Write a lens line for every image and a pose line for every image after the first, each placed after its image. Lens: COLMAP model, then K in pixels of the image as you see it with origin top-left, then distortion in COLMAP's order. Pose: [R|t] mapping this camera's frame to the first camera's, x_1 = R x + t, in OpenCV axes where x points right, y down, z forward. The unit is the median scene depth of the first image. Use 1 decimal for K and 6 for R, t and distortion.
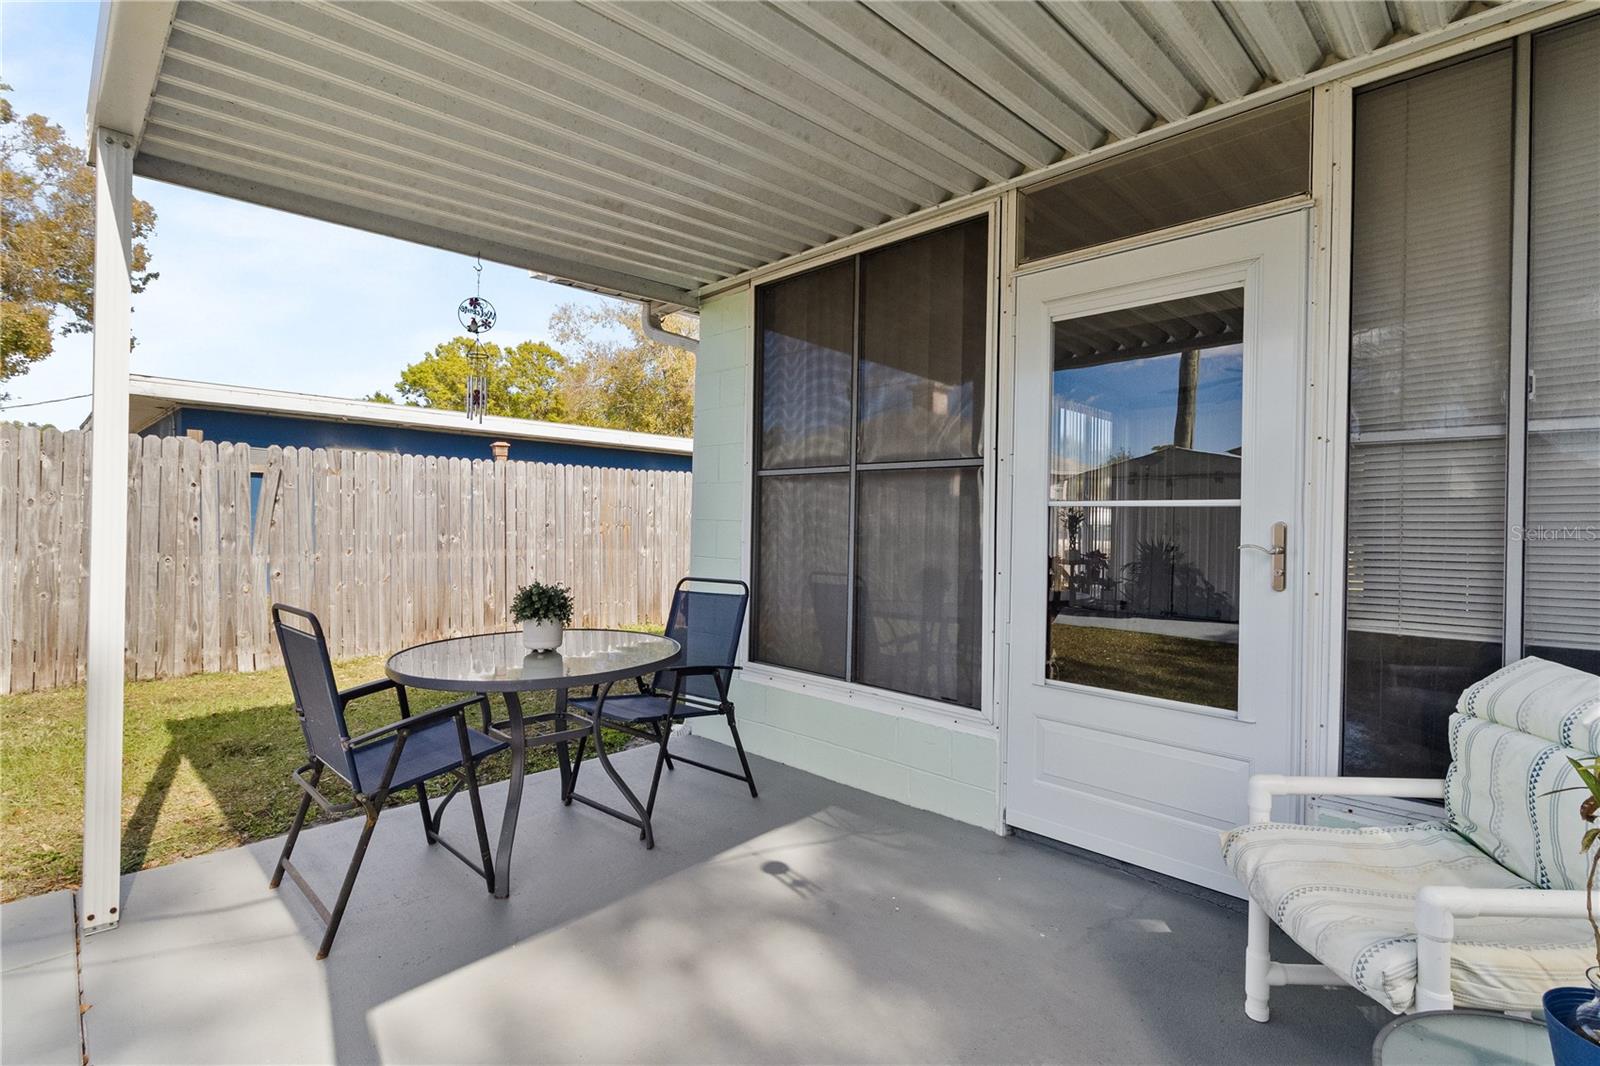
lens RADIAL K [[746.0, 0, 801.0], [0, 746.0, 531.6], [0, 0, 1]] dist [0.003904, 0.001520]
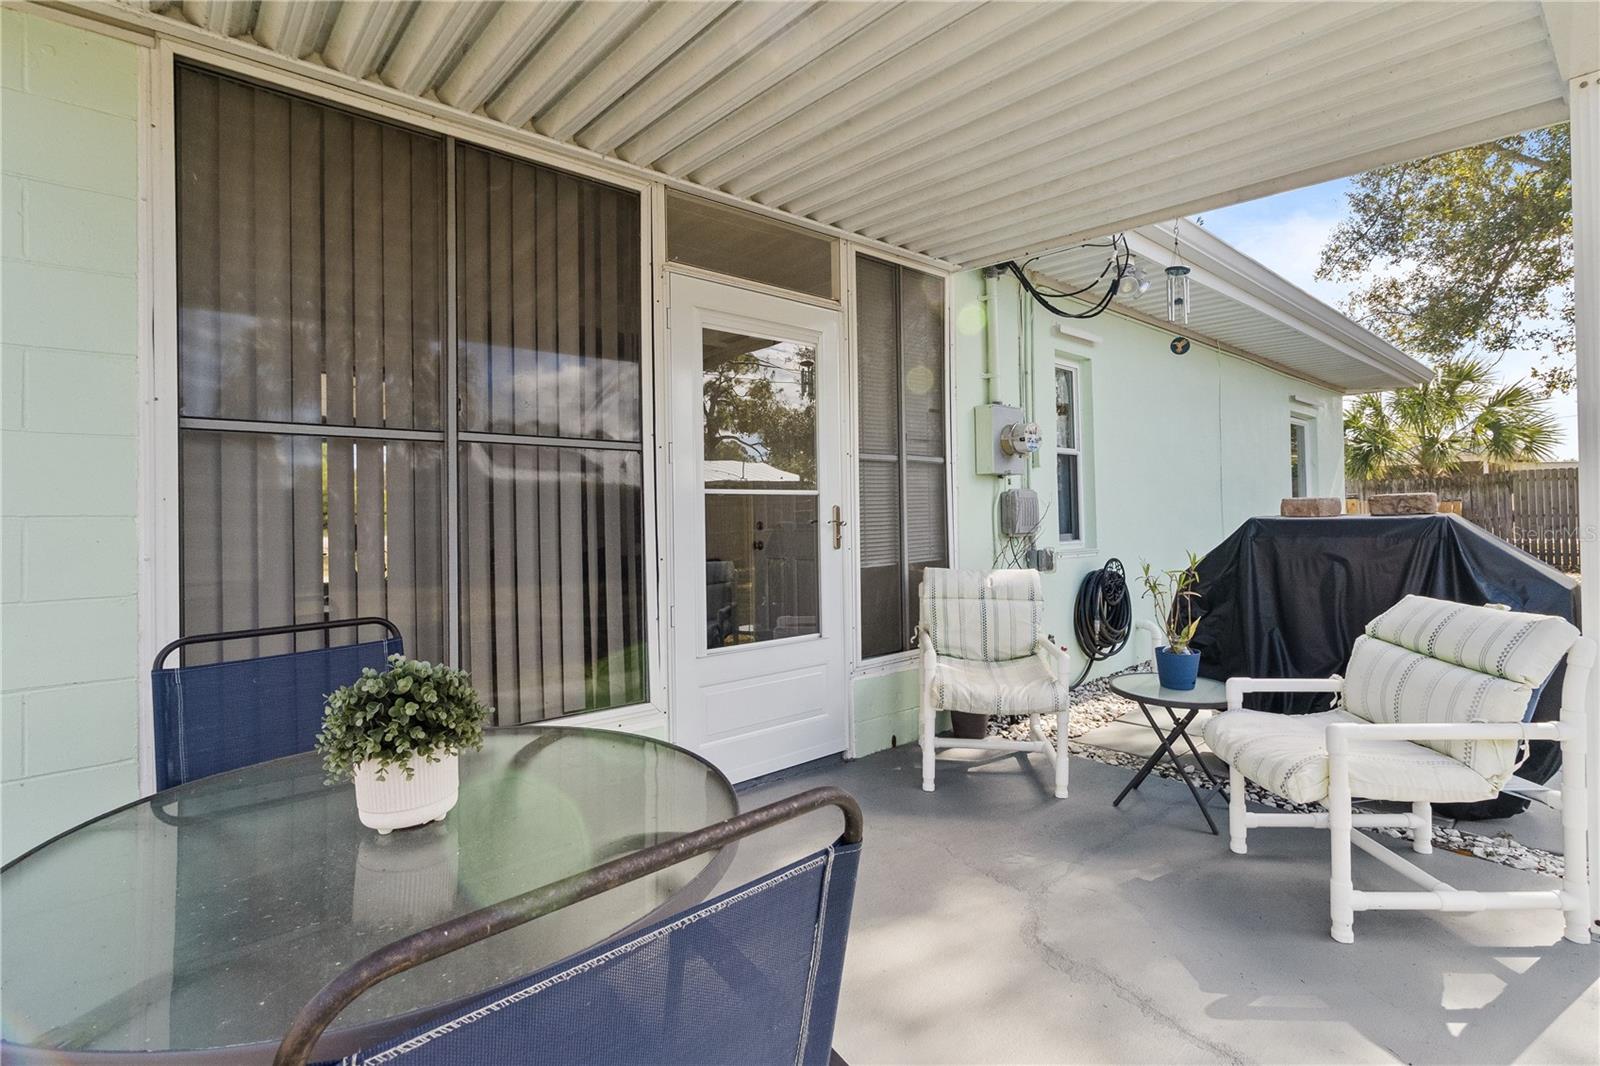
lens RADIAL K [[746.0, 0, 802.8], [0, 746.0, 519.9], [0, 0, 1]] dist [0.003904, 0.001520]
pose [[0.091821, -0.023816, 0.995491, -0.378621], [0.027772, 0.999386, 0.021348, -0.007154], [-0.995388, 0.025686, 0.092426, 0.375965]]
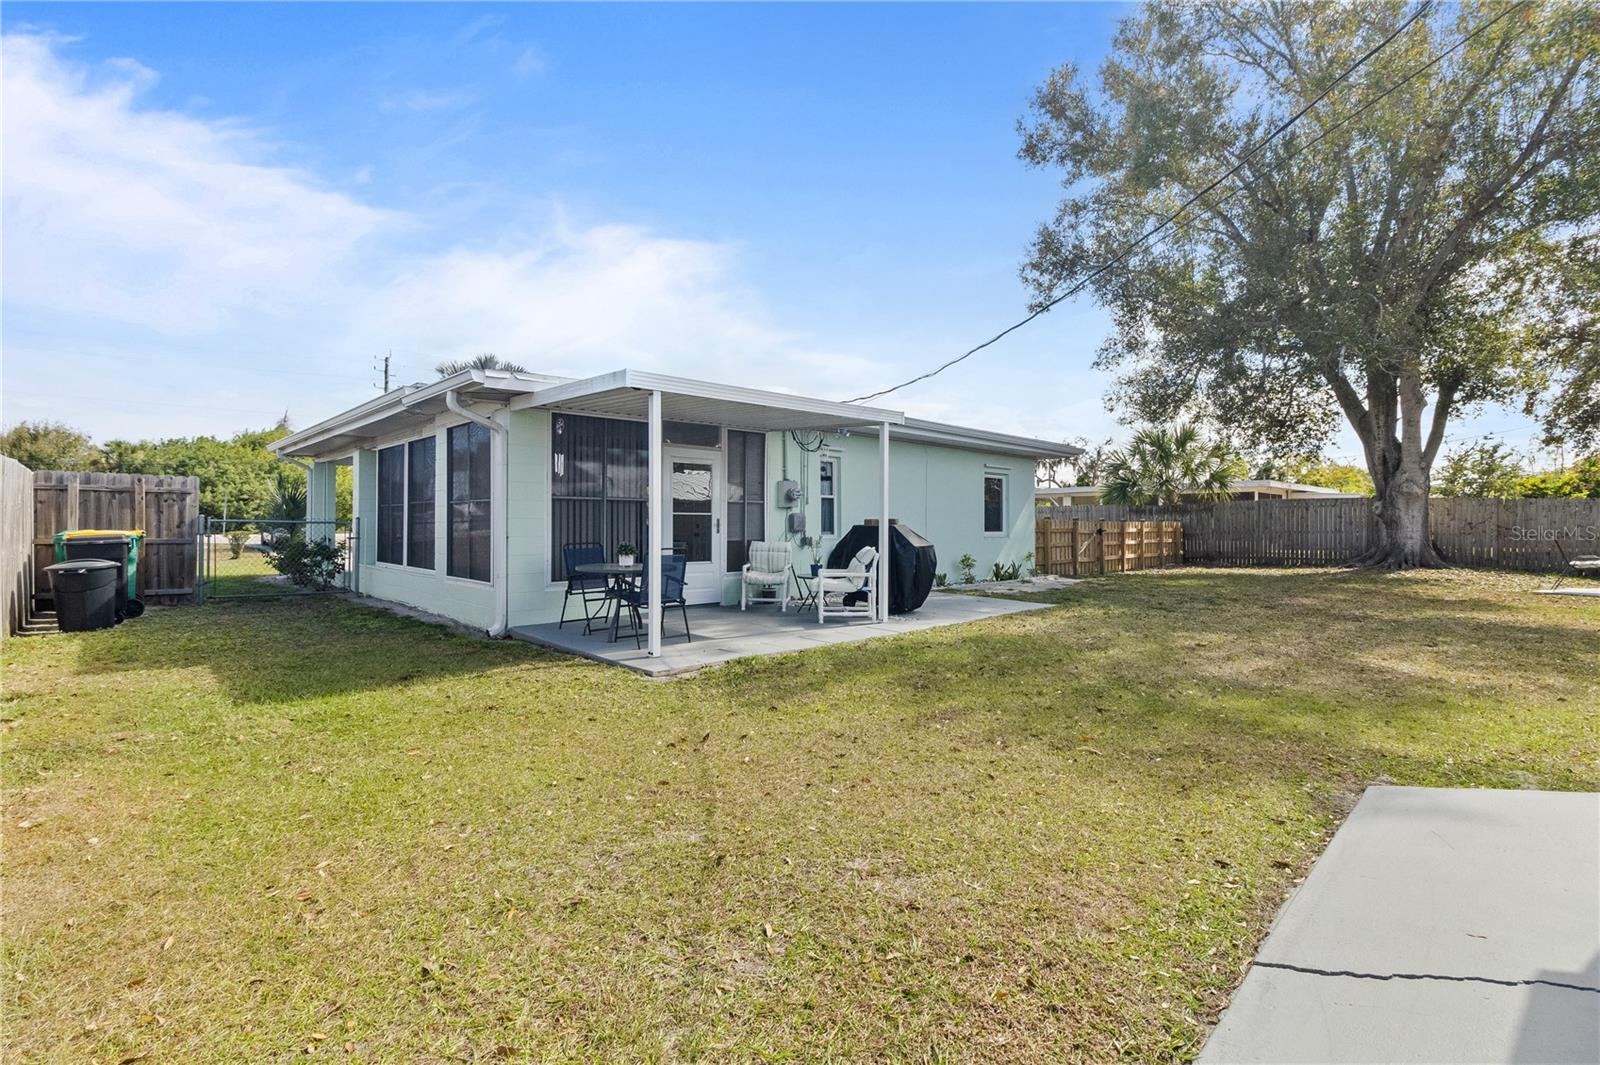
lens RADIAL K [[746.0, 0, 803.8], [0, 746.0, 526.8], [0, 0, 1]] dist [0.003904, 0.001520]
pose [[0.043272, -0.023854, 0.998778, -1.605101], [0.006141, 0.999702, 0.023610, -0.026687], [-0.999044, 0.005112, 0.043406, 0.109544]]
